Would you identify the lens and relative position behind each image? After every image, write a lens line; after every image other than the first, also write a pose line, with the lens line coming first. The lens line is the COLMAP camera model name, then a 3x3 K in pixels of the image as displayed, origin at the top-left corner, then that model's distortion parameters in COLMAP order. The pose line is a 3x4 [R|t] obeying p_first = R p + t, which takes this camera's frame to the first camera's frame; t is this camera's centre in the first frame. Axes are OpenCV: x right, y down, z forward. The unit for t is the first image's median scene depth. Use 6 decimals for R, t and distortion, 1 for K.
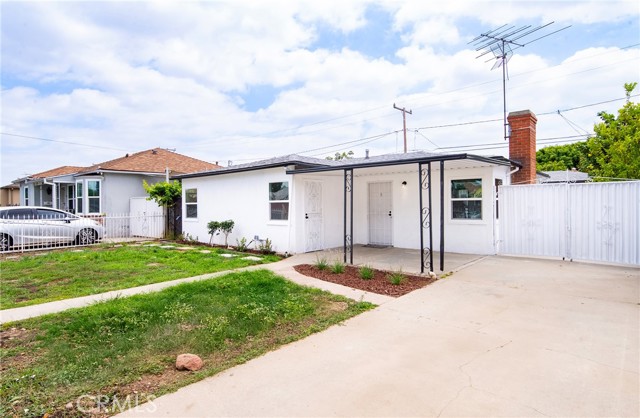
lens RADIAL K [[354.0, 0, 323.3], [0, 354.0, 207.4], [0, 0, 1]] dist [0.004384, 0.001390]
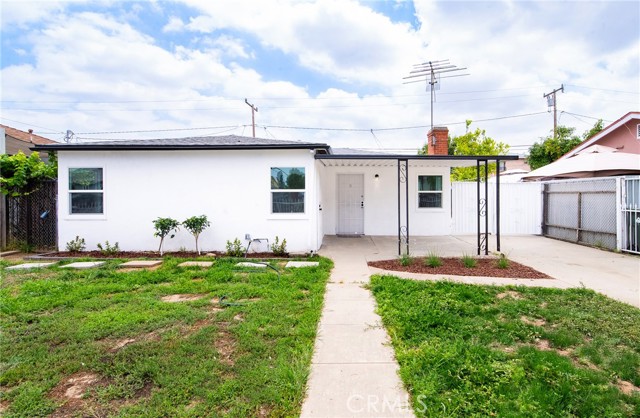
lens RADIAL K [[302.9, 0, 321.3], [0, 302.9, 204.6], [0, 0, 1]] dist [-0.004790, -0.005318]
pose [[0.749318, -0.011190, 0.662116, -0.543404], [-0.003188, 0.999785, 0.020503, 0.000773], [-0.662203, -0.017474, 0.749121, 0.428655]]
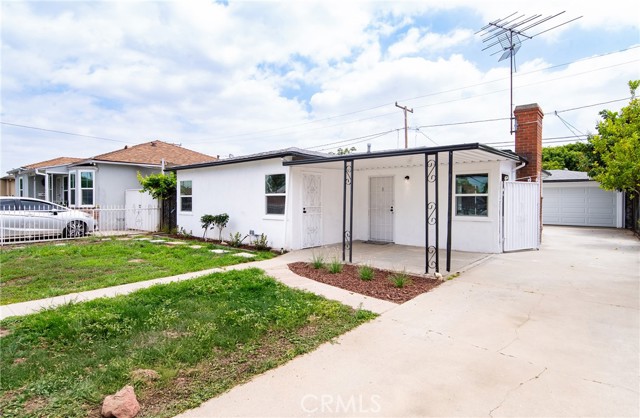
lens RADIAL K [[333.6, 0, 339.0], [0, 333.6, 208.9], [0, 0, 1]] dist [0.005436, 0.000476]
pose [[0.999252, 0.013333, 0.036298, 0.012719], [-0.013876, 0.999795, 0.014733, 0.005786], [-0.036094, -0.015226, 0.999232, 0.103147]]
